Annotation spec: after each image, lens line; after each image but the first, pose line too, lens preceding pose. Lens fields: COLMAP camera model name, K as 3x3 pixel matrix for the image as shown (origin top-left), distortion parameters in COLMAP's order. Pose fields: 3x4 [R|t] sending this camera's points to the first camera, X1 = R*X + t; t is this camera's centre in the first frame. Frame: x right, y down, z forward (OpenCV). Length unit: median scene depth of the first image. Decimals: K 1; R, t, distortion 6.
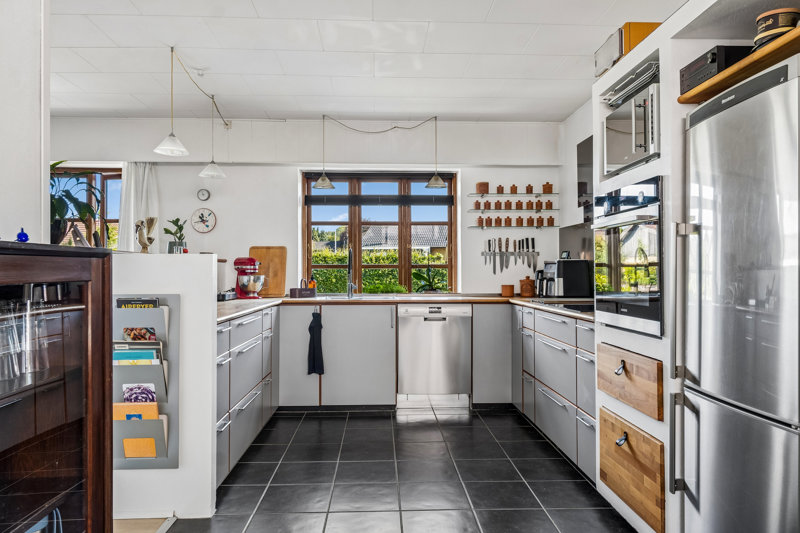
lens RADIAL K [[524.4, 0, 400.0], [0, 524.4, 266.5], [0, 0, 1]] dist [-0.000357, 0.000043]
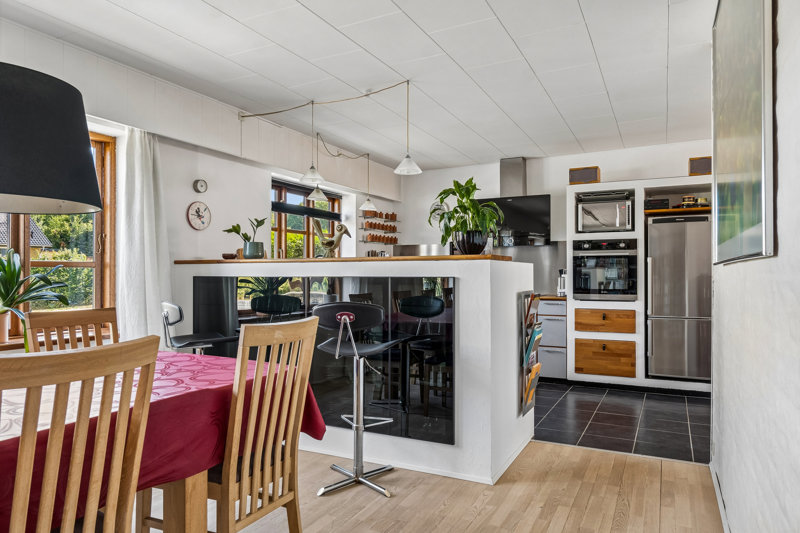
lens RADIAL K [[537.1, 0, 400.0], [0, 537.1, 266.5], [0, 0, 1]] dist [-0.000105, -0.000103]
pose [[0.477763, 0.016348, 0.878337, -0.986512], [-0.006447, 0.999865, -0.015104, 0.006163], [-0.878465, 0.001554, 0.477804, 0.294710]]
